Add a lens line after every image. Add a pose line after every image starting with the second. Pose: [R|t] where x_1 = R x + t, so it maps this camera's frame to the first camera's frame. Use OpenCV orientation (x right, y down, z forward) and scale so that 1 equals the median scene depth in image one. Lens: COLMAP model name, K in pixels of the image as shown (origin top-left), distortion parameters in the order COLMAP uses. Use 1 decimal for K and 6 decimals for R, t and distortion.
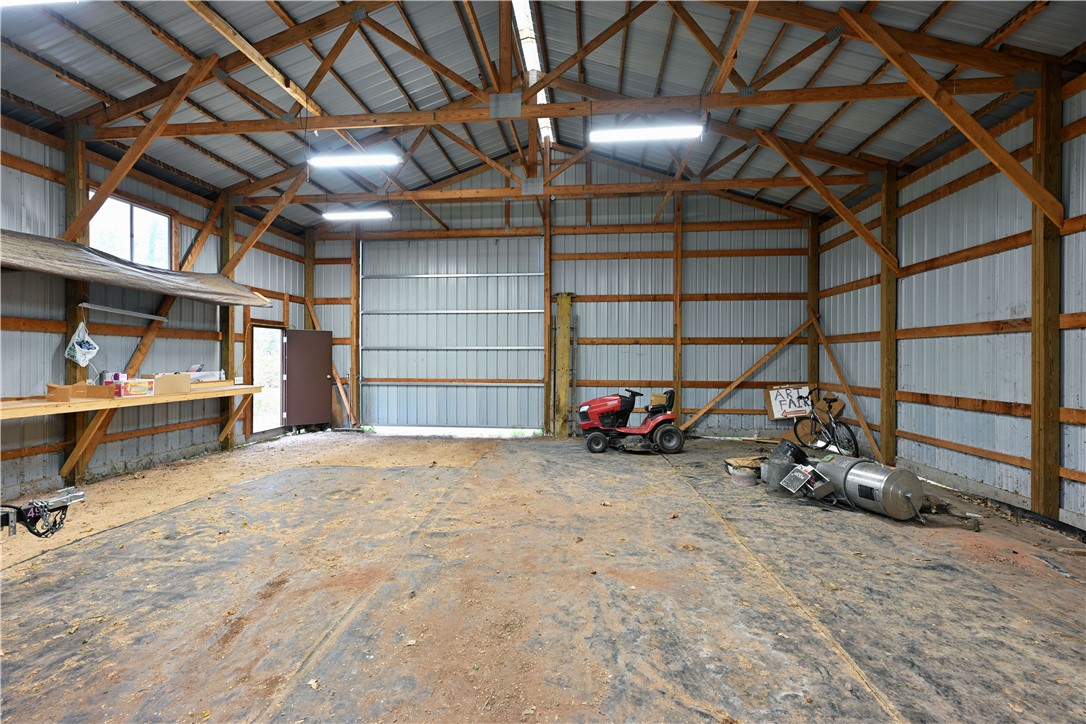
lens RADIAL K [[471.1, 0, 542.8], [0, 471.1, 364.2], [0, 0, 1]] dist [-0.000832, 0.000004]
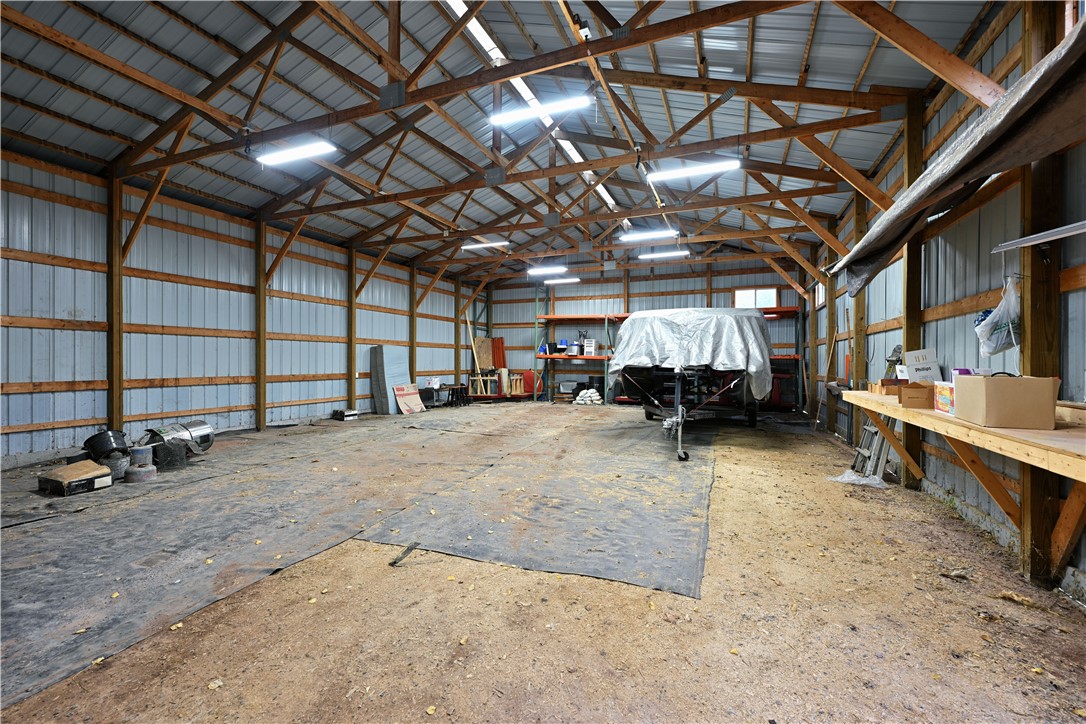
lens RADIAL K [[471.1, 0, 544.2], [0, 471.1, 366.4], [0, 0, 1]] dist [-0.000832, 0.000004]
pose [[-0.957093, 0.002436, 0.289771, -0.715938], [0.002313, 0.999997, -0.000768, 0.027167], [-0.289772, -0.000064, -0.957096, 1.968468]]
